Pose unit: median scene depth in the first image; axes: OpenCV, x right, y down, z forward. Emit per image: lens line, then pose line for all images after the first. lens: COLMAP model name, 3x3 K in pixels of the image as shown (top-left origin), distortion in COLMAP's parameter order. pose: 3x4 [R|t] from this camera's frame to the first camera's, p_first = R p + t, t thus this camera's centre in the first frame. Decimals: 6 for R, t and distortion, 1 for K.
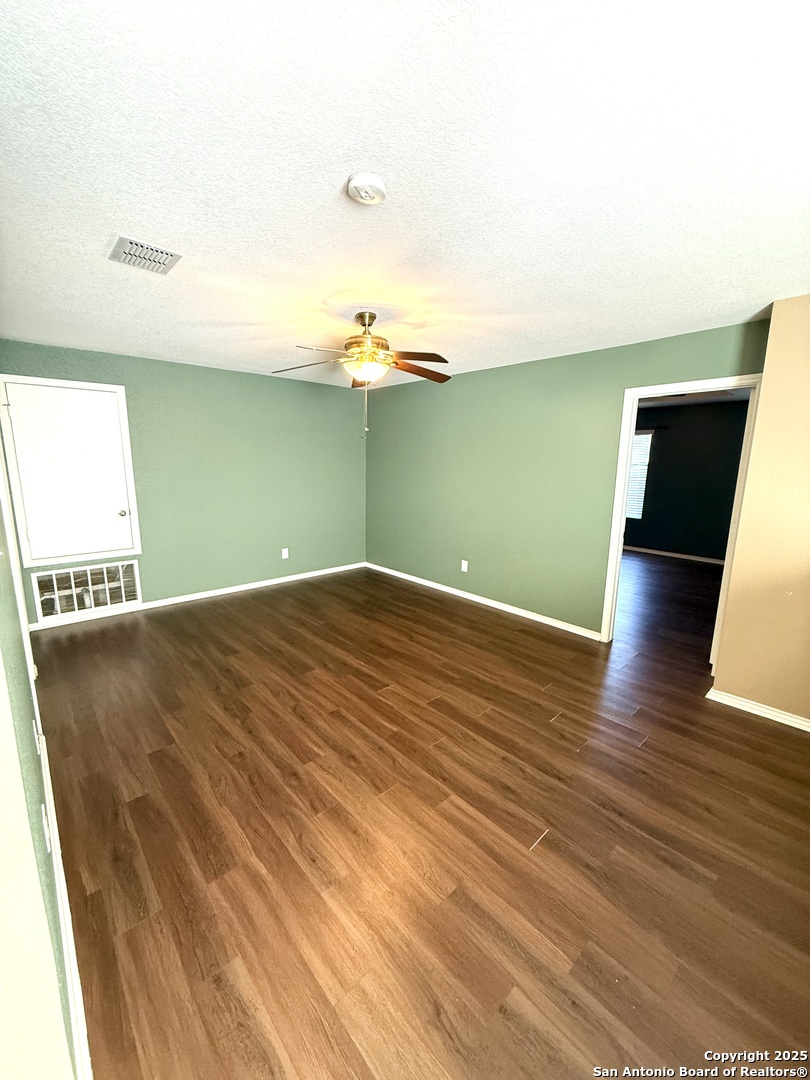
lens RADIAL K [[428.7, 0, 407.2], [0, 428.7, 536.9], [0, 0, 1]] dist [-0.001052, 0.000396]
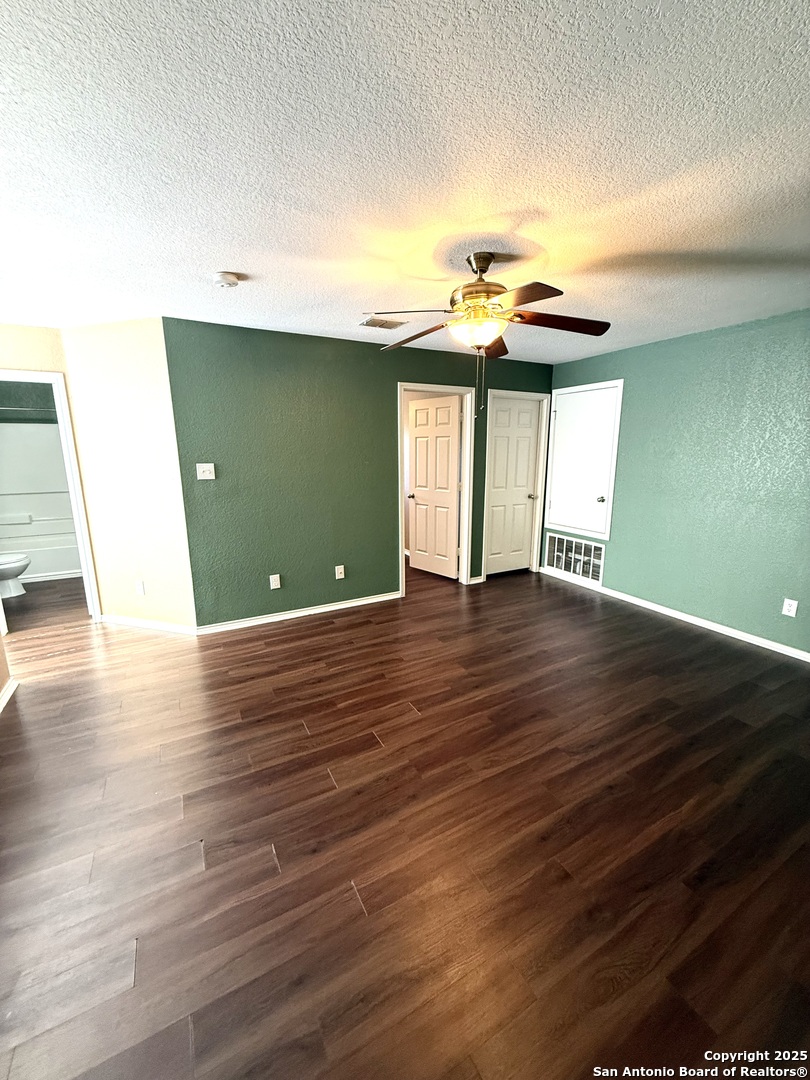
lens RADIAL K [[428.7, 0, 407.5], [0, 428.7, 542.8], [0, 0, 1]] dist [-0.001052, 0.000396]
pose [[-0.237153, 0.201991, -0.950241, 0.715634], [-0.176099, 0.953002, 0.246527, -0.185205], [0.955378, 0.225801, -0.190437, 1.065965]]
